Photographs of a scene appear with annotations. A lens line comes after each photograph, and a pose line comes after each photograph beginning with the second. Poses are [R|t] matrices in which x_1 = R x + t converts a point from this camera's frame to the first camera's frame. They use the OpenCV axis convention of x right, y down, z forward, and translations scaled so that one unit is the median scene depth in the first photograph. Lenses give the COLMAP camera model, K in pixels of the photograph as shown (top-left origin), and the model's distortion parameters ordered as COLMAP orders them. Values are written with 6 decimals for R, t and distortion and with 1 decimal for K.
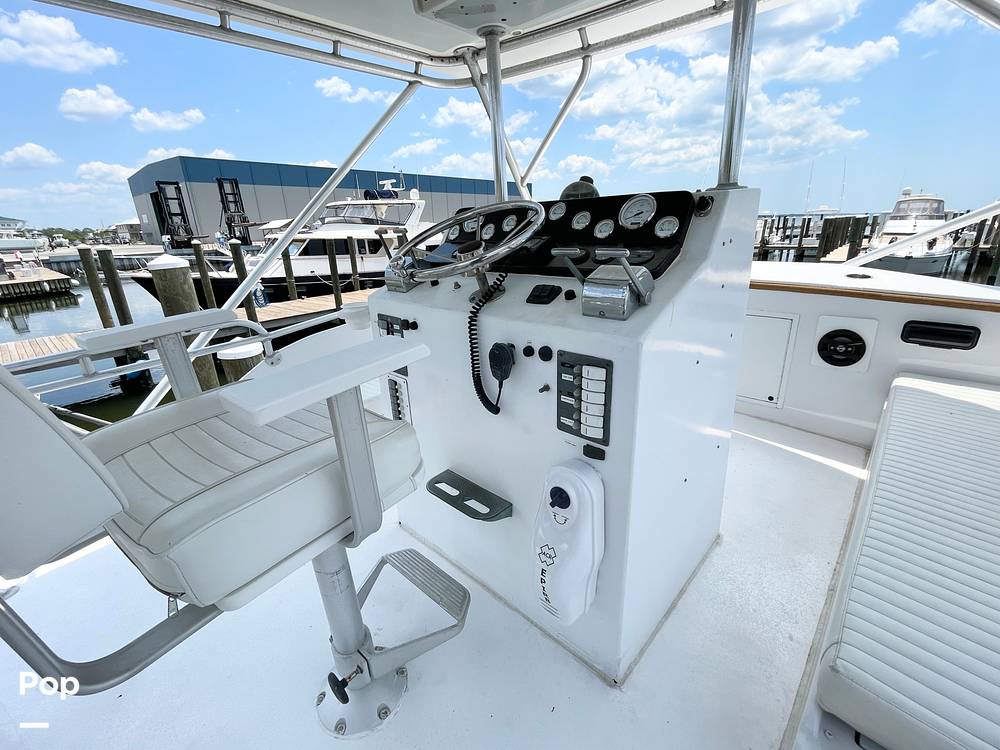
lens RADIAL K [[445.0, 0, 500.0], [0, 445.0, 375.0], [0, 0, 1]] dist [-0.003243, -0.000672]
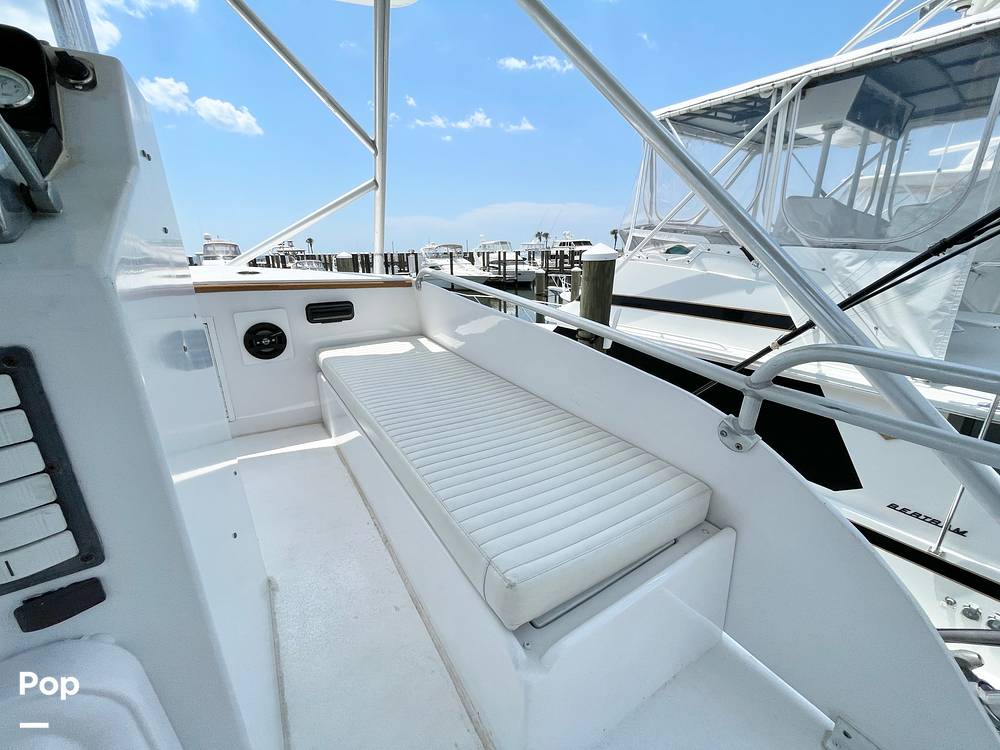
lens RADIAL K [[410.1, 0, 498.6], [0, 410.1, 371.4], [0, 0, 1]] dist [-0.002989, -0.000400]
pose [[0.263613, -0.256396, 0.929930, 0.018099], [0.327197, 0.930644, 0.163841, 0.025842], [-0.907442, 0.261080, 0.329222, 0.232665]]
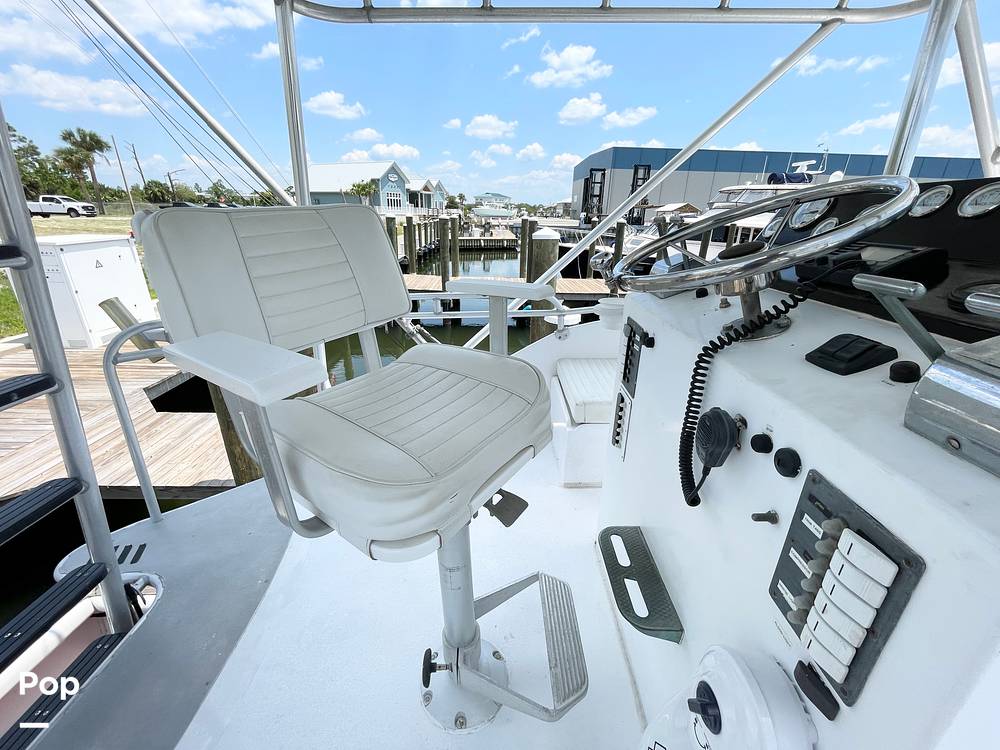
lens RADIAL K [[410.1, 0, 498.6], [0, 410.1, 371.4], [0, 0, 1]] dist [-0.002989, -0.000400]
pose [[0.671104, 0.309240, -0.673788, 0.079870], [-0.273354, 0.948030, 0.162840, -0.065979], [0.689128, 0.074900, 0.720758, 0.185287]]
